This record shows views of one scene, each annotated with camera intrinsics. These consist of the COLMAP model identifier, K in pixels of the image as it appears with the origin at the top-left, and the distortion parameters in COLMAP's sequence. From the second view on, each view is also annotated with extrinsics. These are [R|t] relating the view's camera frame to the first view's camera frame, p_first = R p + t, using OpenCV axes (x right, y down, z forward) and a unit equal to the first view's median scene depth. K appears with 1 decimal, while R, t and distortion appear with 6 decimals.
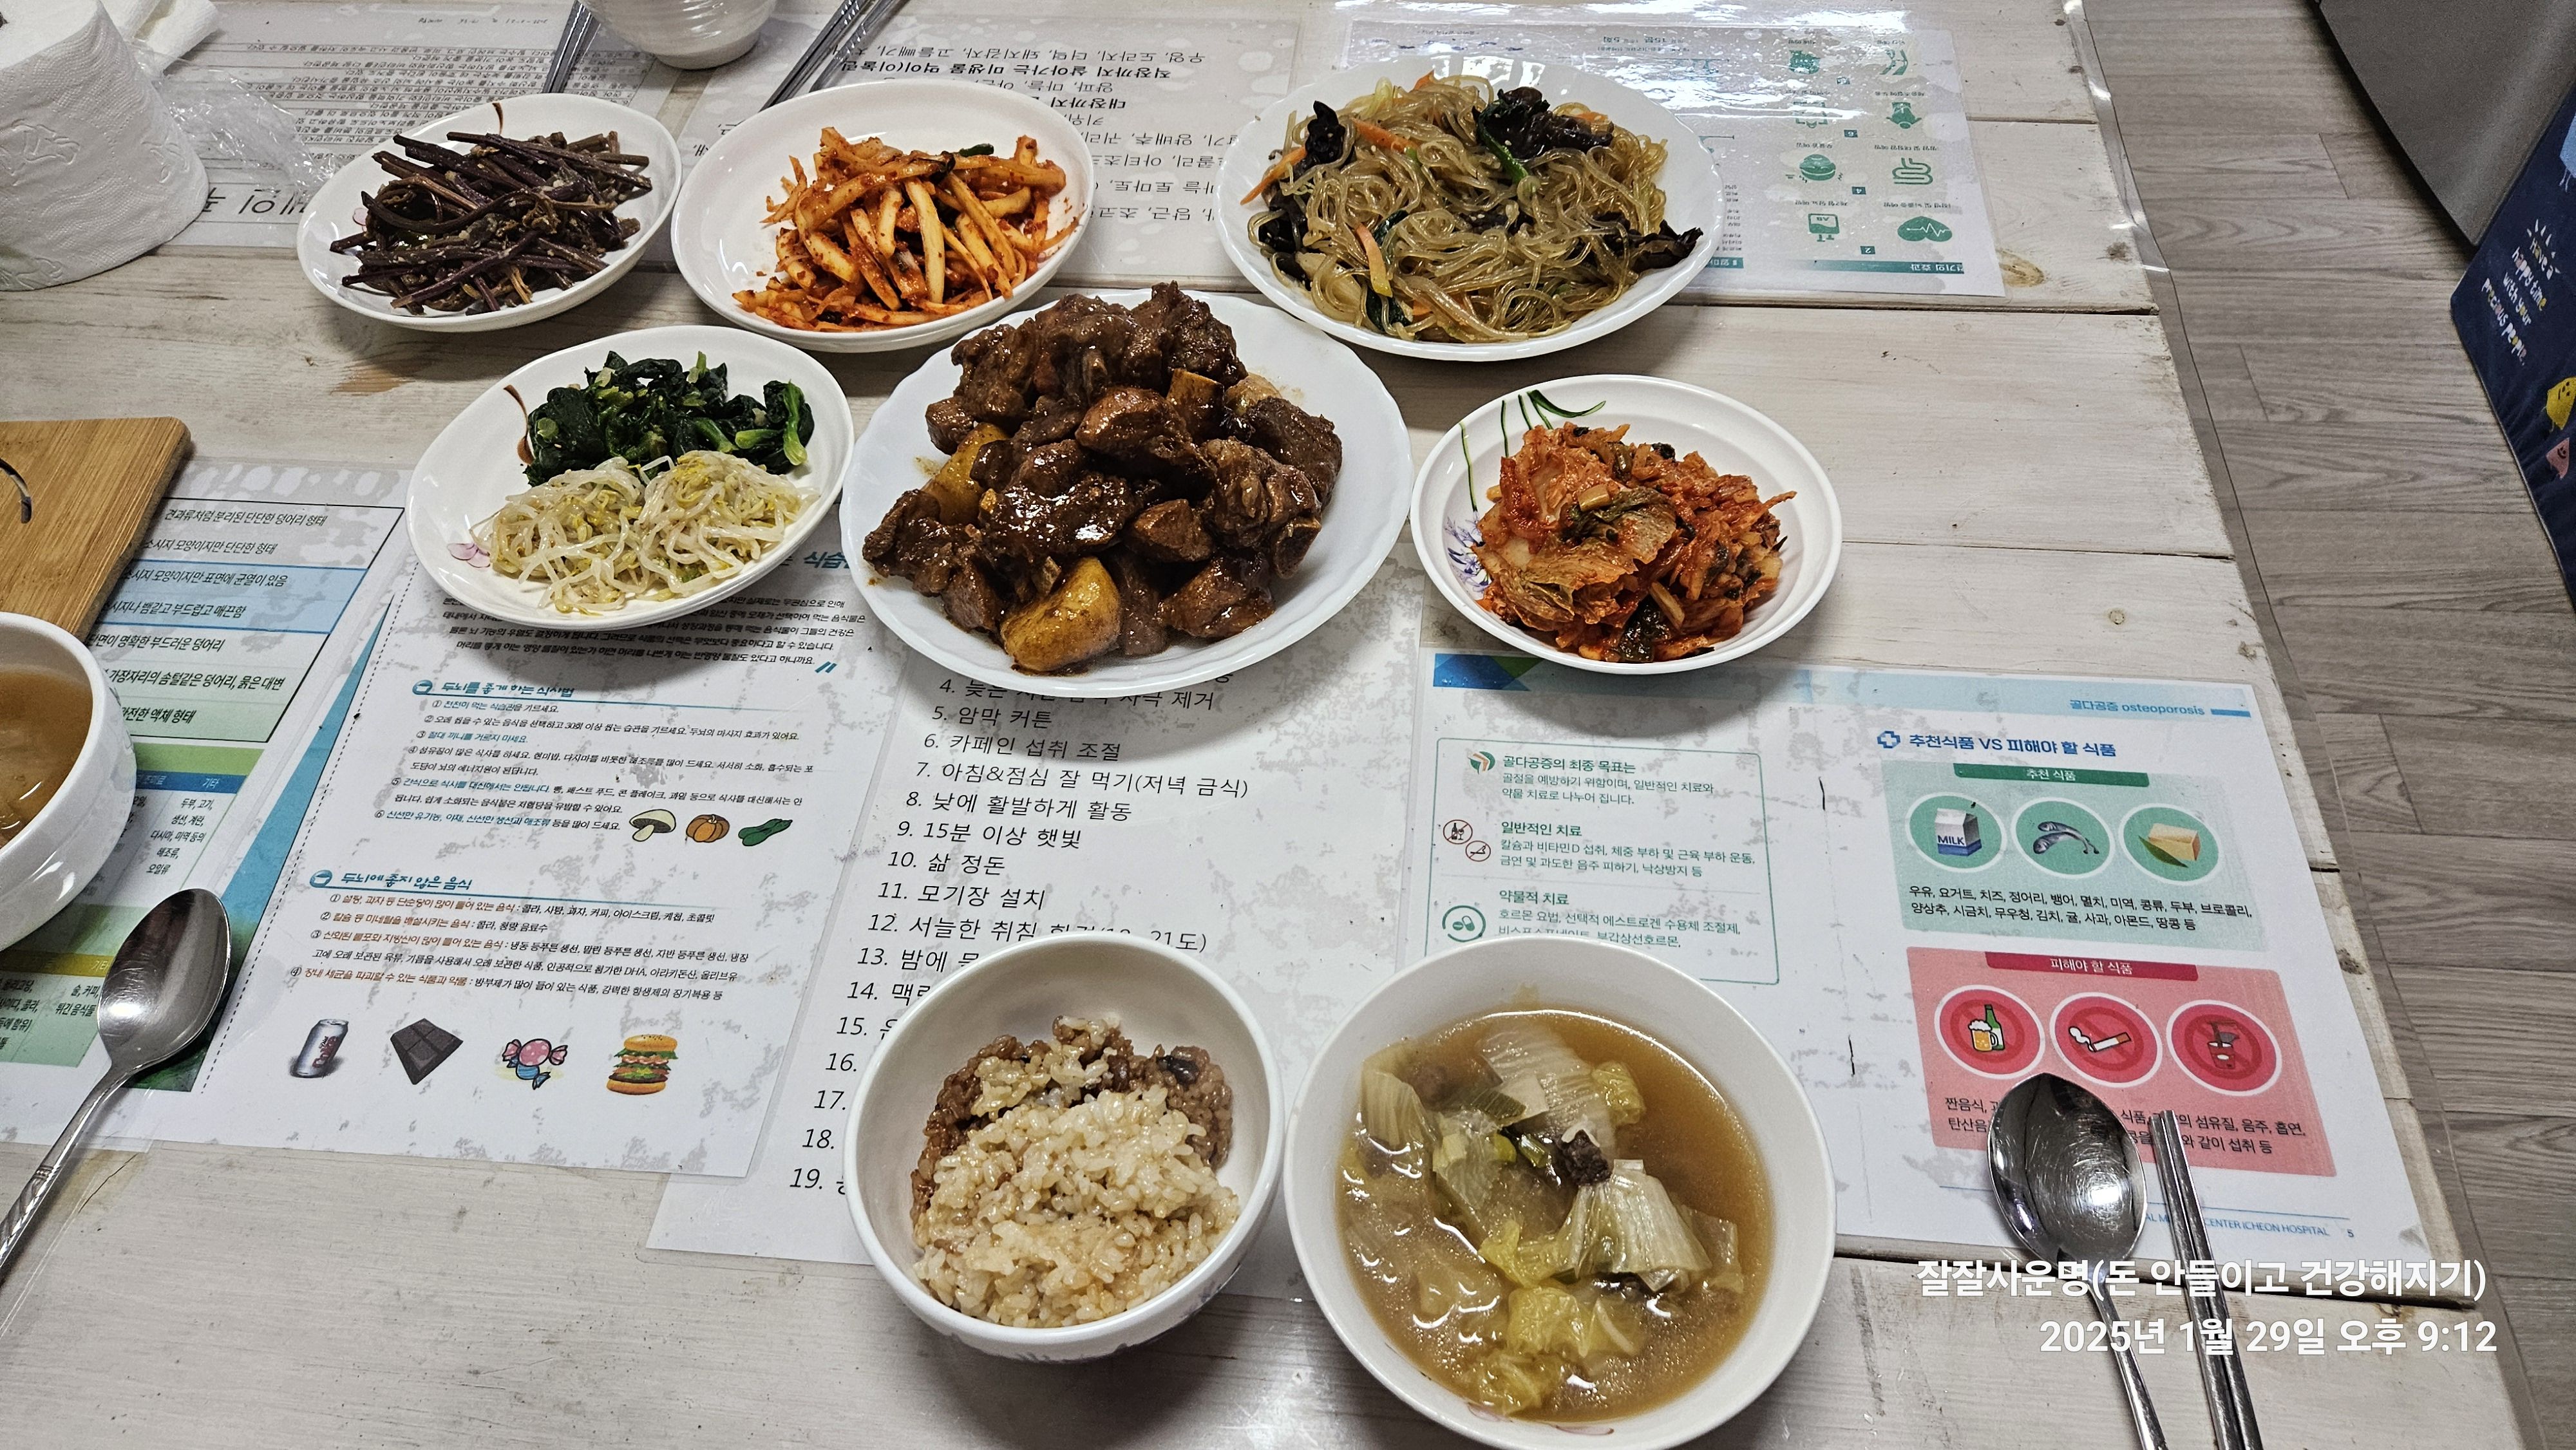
lens RADIAL K [[1762.3, 0, 1331.2], [0, 1762.3, 716.7], [0, 0, 1]] dist [0.054110, -0.059706]
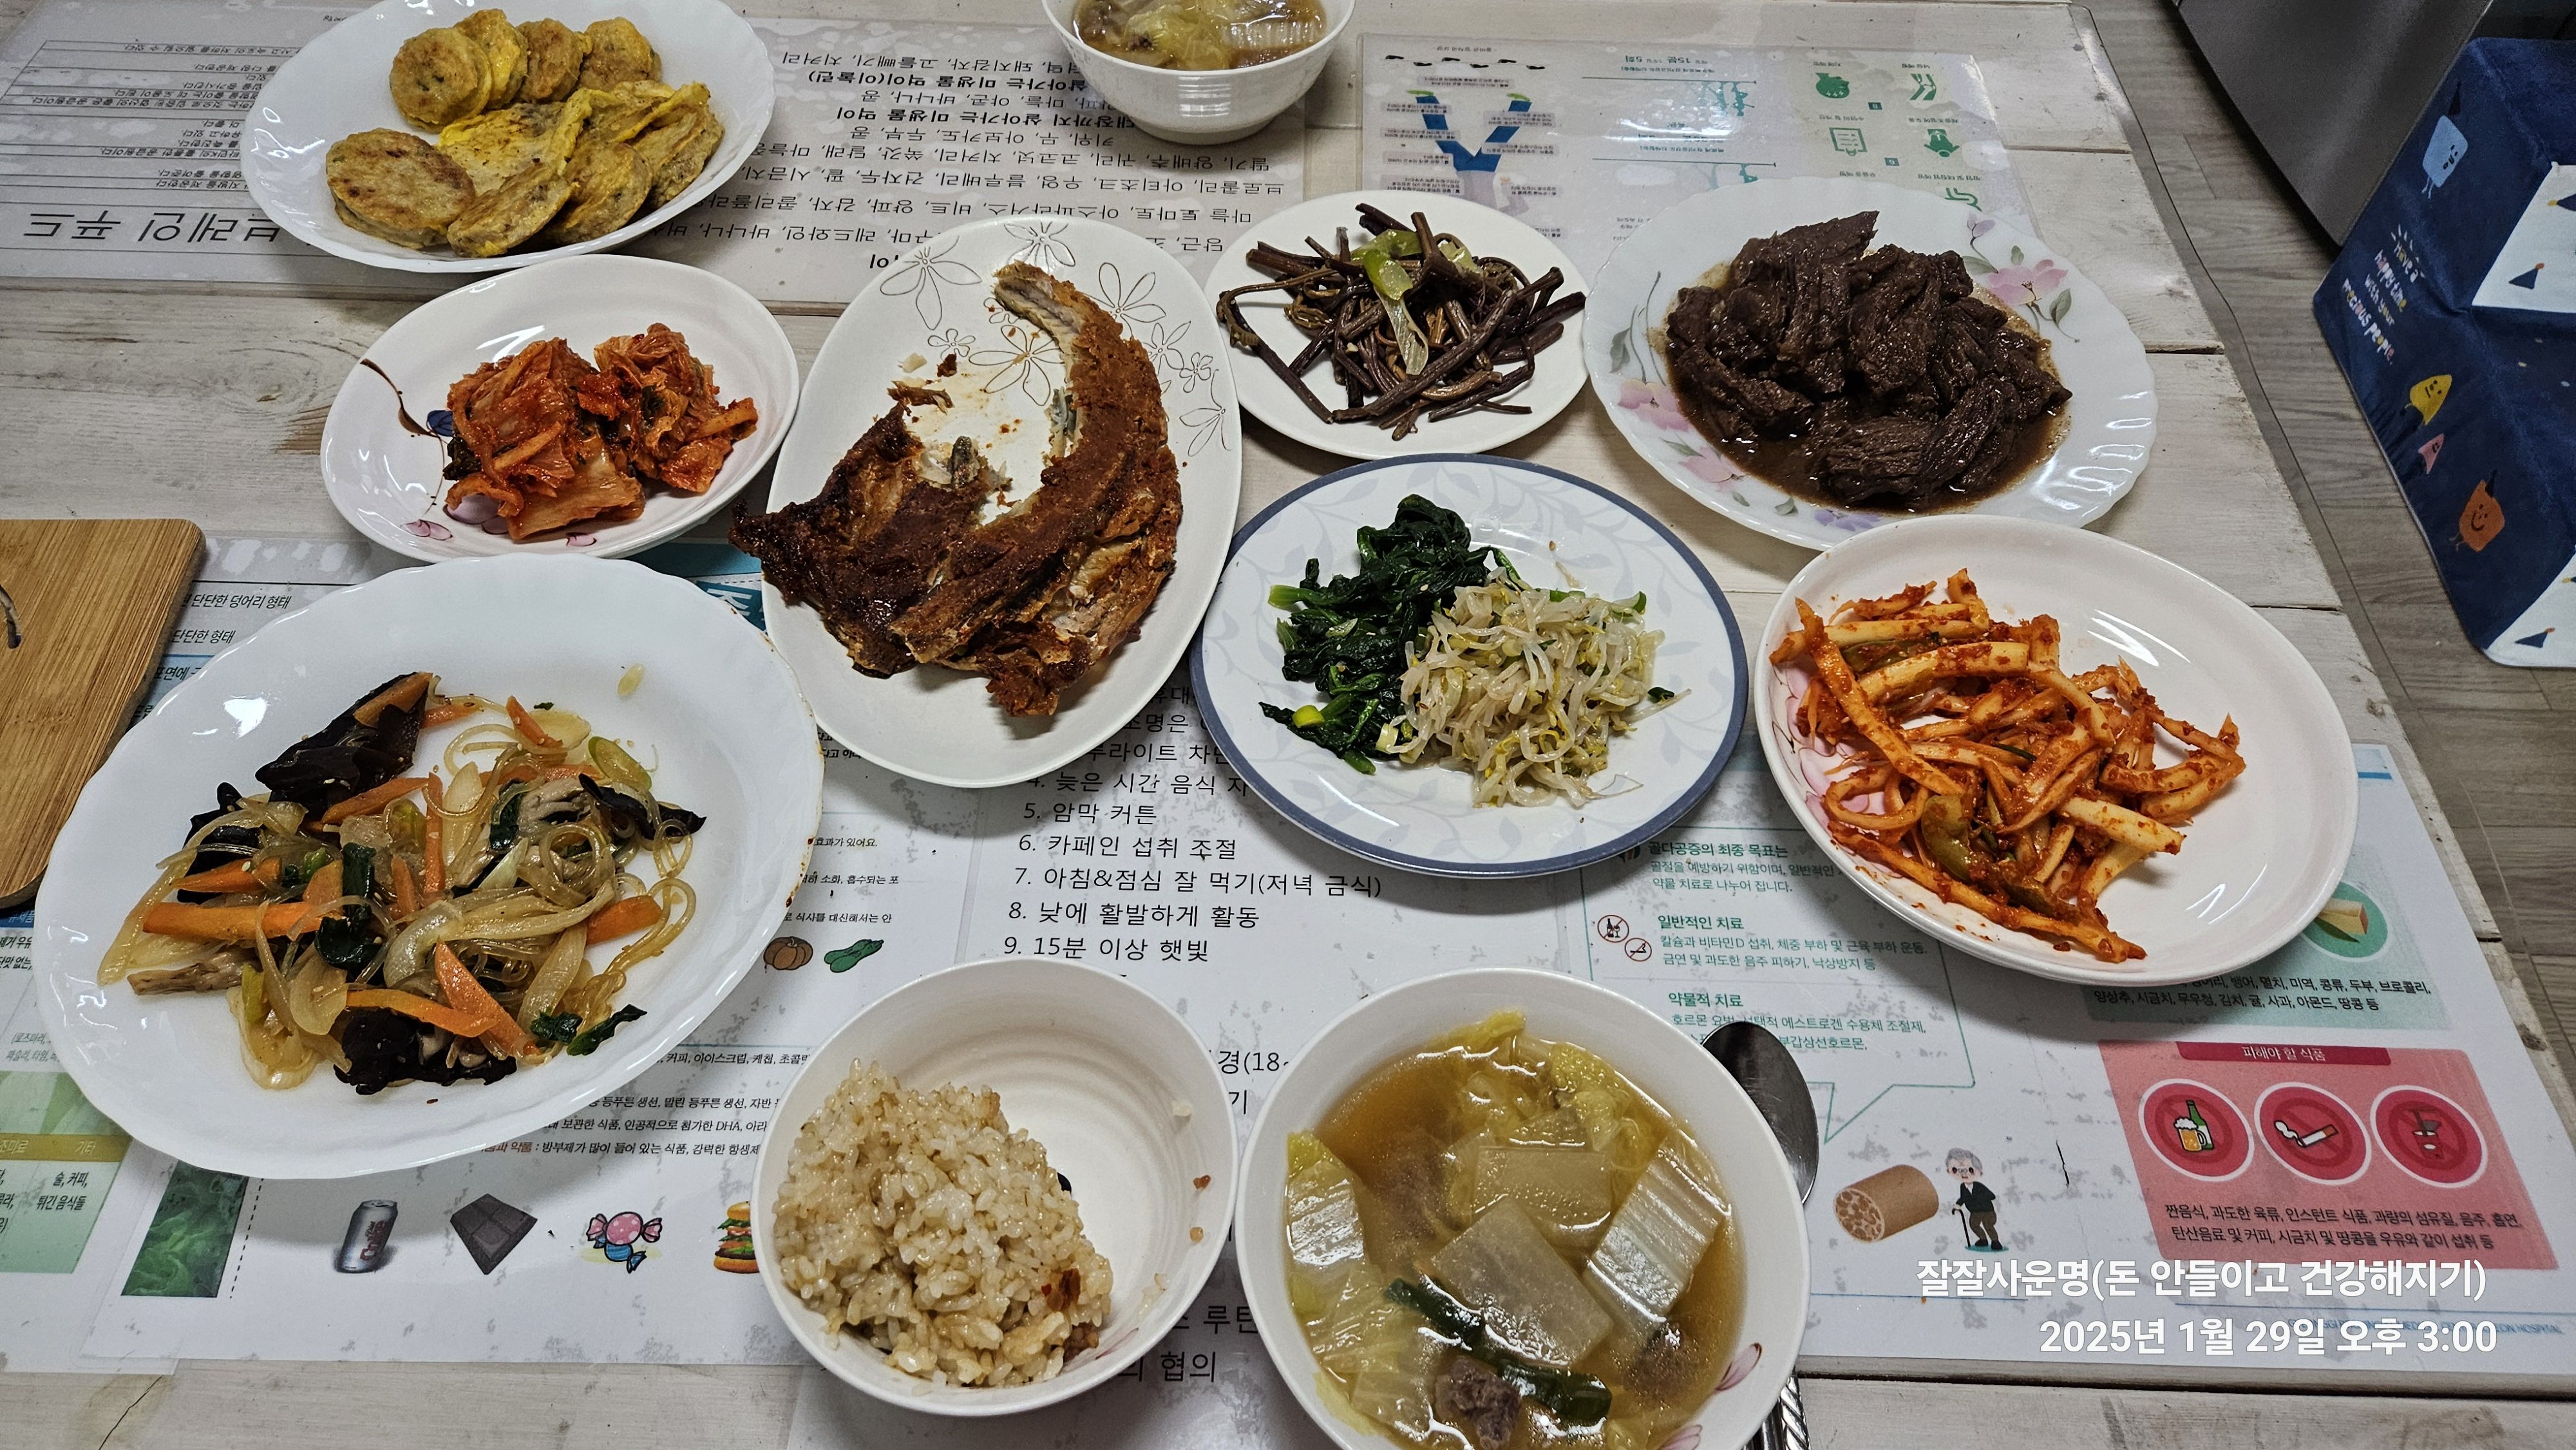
lens RADIAL K [[1762.3, 0, 1318.1], [0, 1762.3, 699.6], [0, 0, 1]] dist [0.054110, -0.059706]
pose [[0.994556, -0.024148, 0.101362, -0.173429], [0.023450, 0.999692, 0.008077, -0.066456], [-0.101526, -0.005656, 0.994817, 0.082233]]
